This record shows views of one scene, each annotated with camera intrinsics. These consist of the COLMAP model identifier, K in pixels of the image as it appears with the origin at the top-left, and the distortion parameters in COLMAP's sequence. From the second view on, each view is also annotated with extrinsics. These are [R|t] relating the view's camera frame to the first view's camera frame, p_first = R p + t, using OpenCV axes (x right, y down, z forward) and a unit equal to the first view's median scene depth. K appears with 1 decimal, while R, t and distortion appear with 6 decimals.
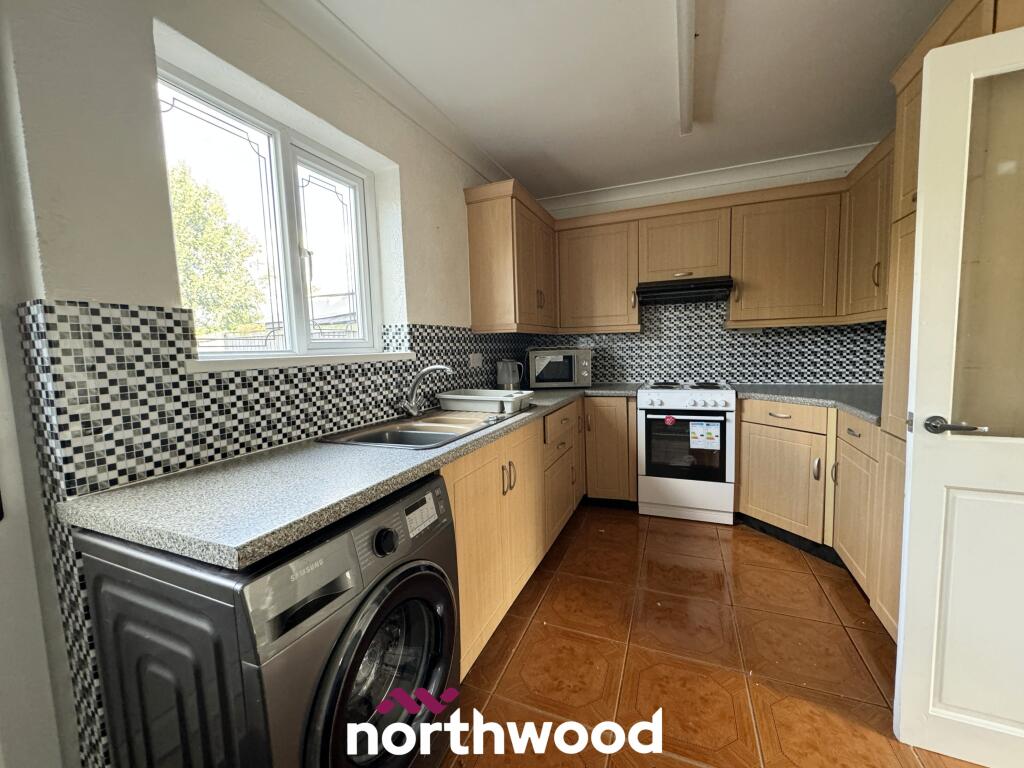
lens RADIAL K [[408.1, 0, 512.0], [0, 408.1, 384.0], [0, 0, 1]] dist [-0.003196, -0.000496]
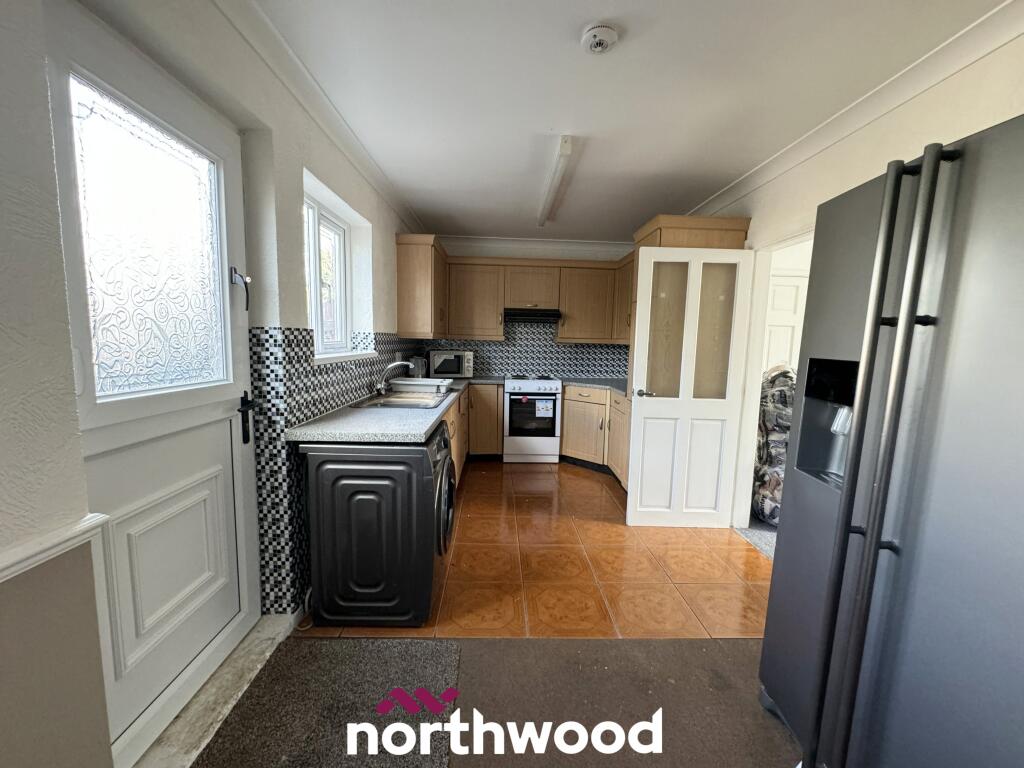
lens RADIAL K [[408.1, 0, 512.0], [0, 408.1, 384.0], [0, 0, 1]] dist [-0.003196, -0.000496]
pose [[0.910246, 0.006114, 0.414023, -0.310350], [-0.013517, 0.999797, 0.014953, 0.006944], [-0.413848, -0.019207, 0.910143, -0.411175]]
